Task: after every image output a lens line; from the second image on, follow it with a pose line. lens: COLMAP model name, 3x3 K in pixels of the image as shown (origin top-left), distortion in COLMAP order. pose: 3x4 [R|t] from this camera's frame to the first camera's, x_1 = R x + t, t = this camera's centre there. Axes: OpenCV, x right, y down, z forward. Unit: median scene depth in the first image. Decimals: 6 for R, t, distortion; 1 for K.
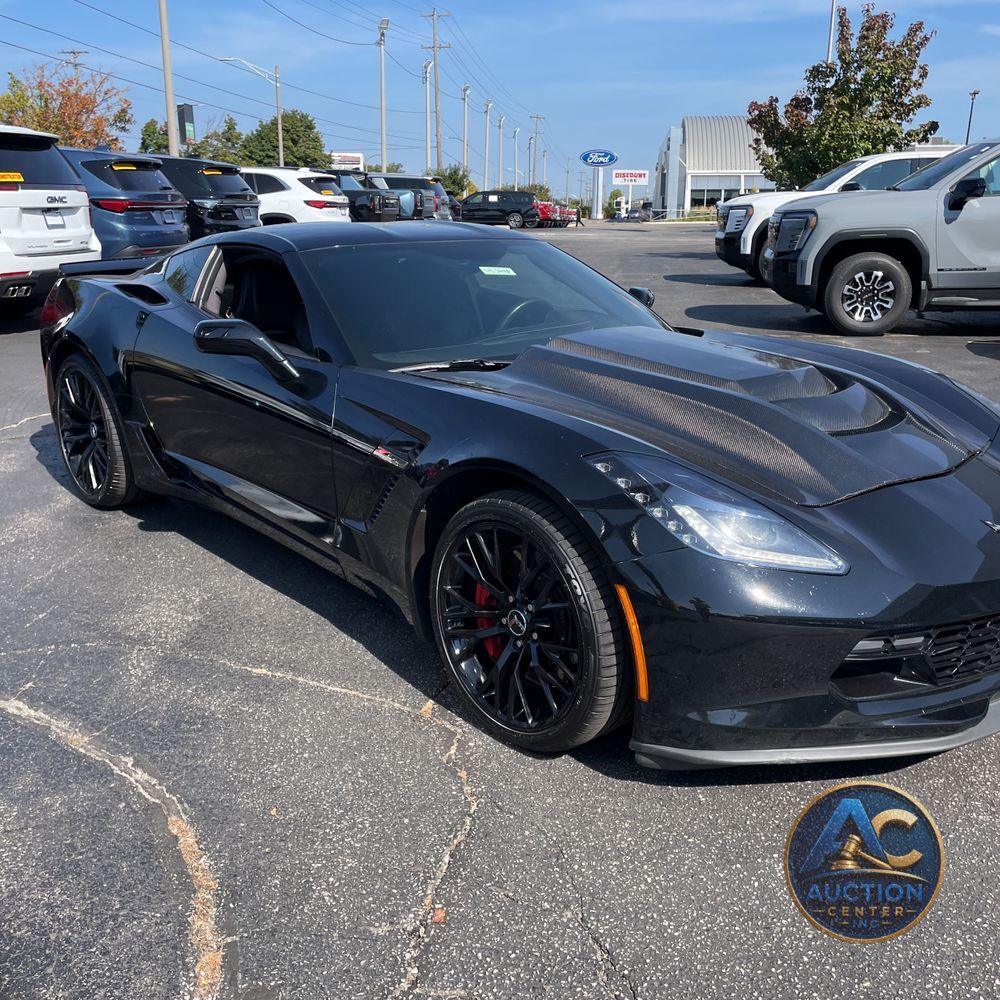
lens RADIAL K [[1010.7, 0, 505.5], [0, 1010.7, 495.8], [0, 0, 1]] dist [0.092364, -0.117563]
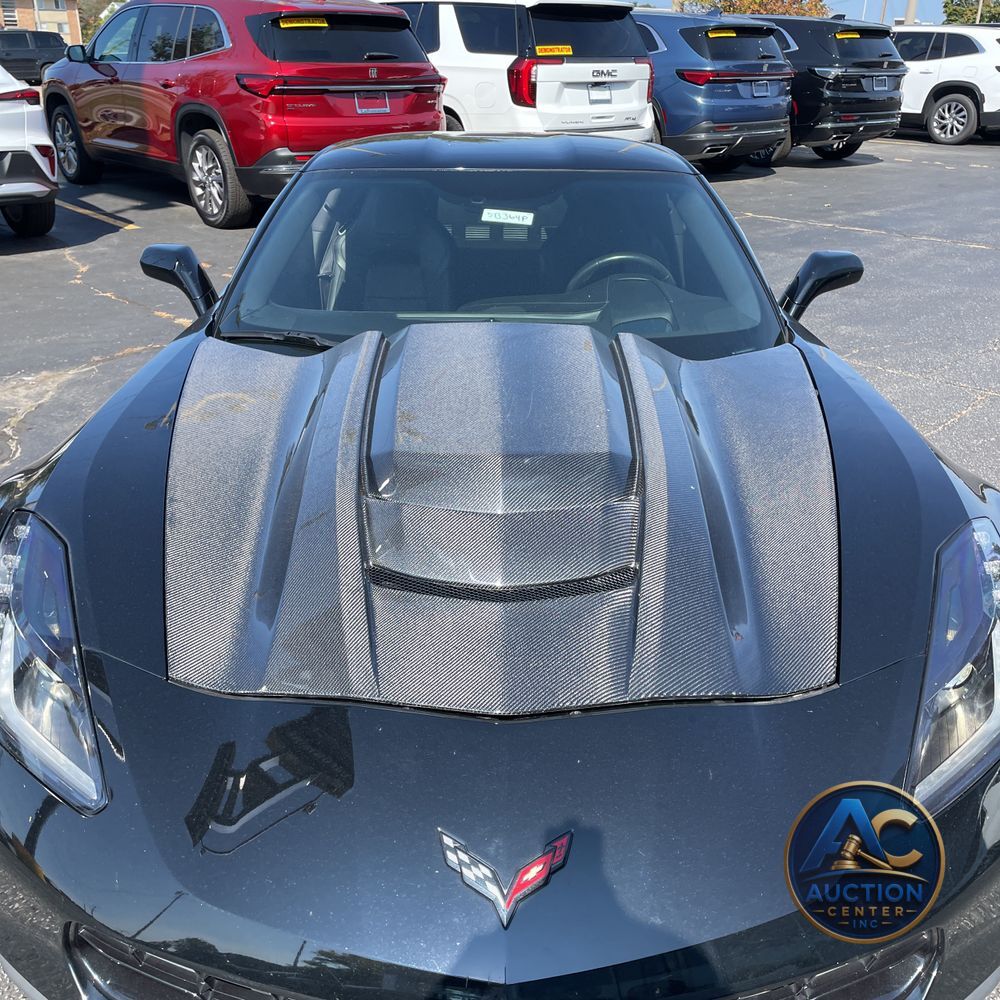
lens RADIAL K [[1010.7, 0, 505.5], [0, 1010.7, 495.8], [0, 0, 1]] dist [0.092364, -0.117563]
pose [[0.756341, 0.266416, -0.597470, 0.435785], [-0.190523, 0.963432, 0.188416, -0.145927], [0.625819, -0.028675, 0.779441, 0.365040]]
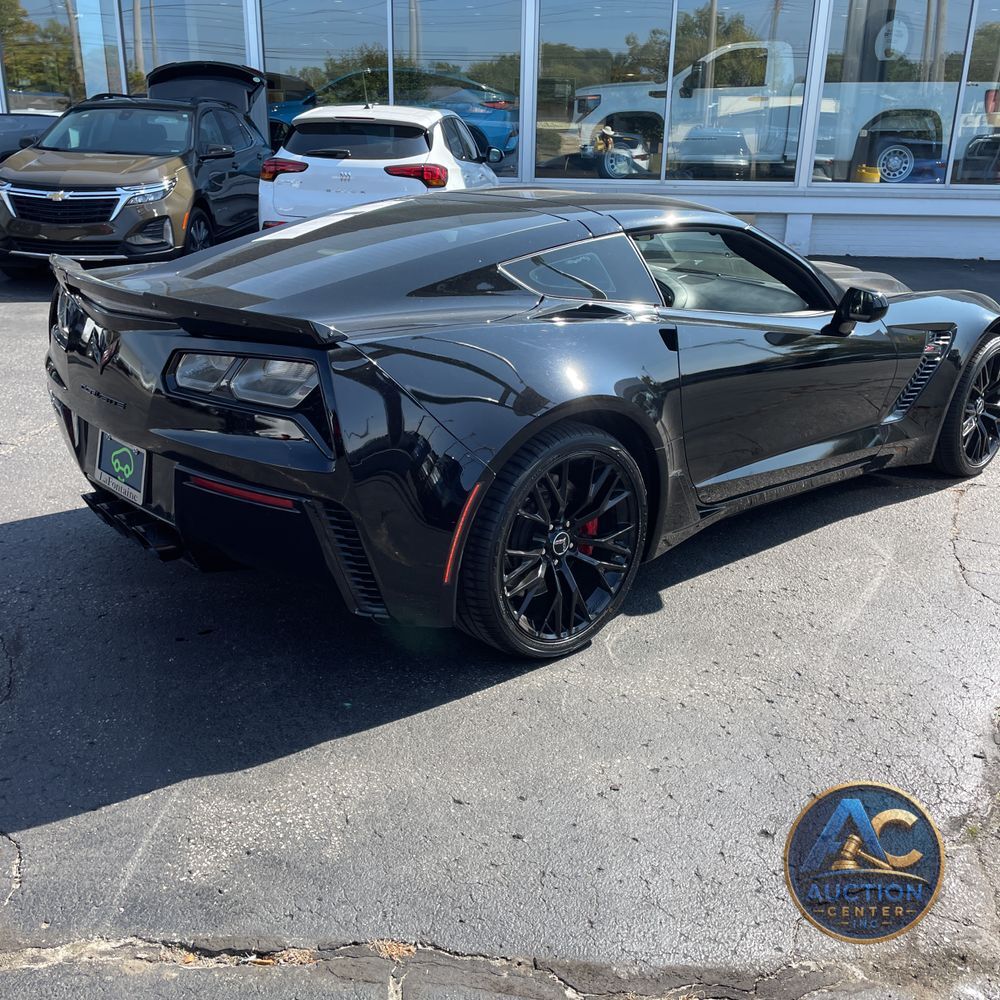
lens RADIAL K [[1010.7, 0, 505.5], [0, 1010.7, 495.8], [0, 0, 1]] dist [0.092364, -0.117563]
pose [[-0.023538, -0.332983, 0.942639, -1.051642], [0.253232, 0.910163, 0.327835, -0.327091], [-0.967119, 0.246423, 0.062899, 1.048334]]
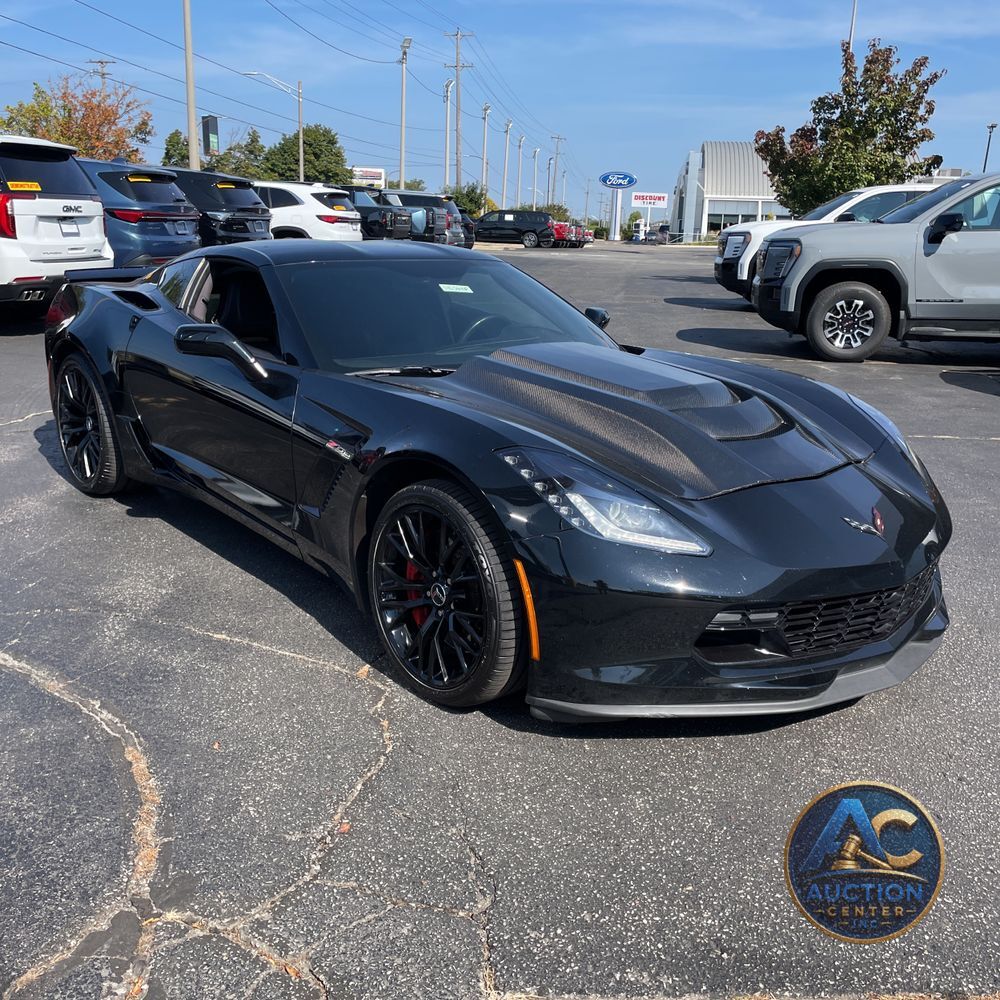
lens RADIAL K [[1010.7, 0, 504.9], [0, 1010.7, 502.1], [0, 0, 1]] dist [0.097232, -0.123083]
pose [[0.999441, 0.031296, -0.011734, 0.058519], [-0.031425, 0.999445, -0.011016, 0.018624], [0.011383, 0.011379, 0.999870, -0.089241]]
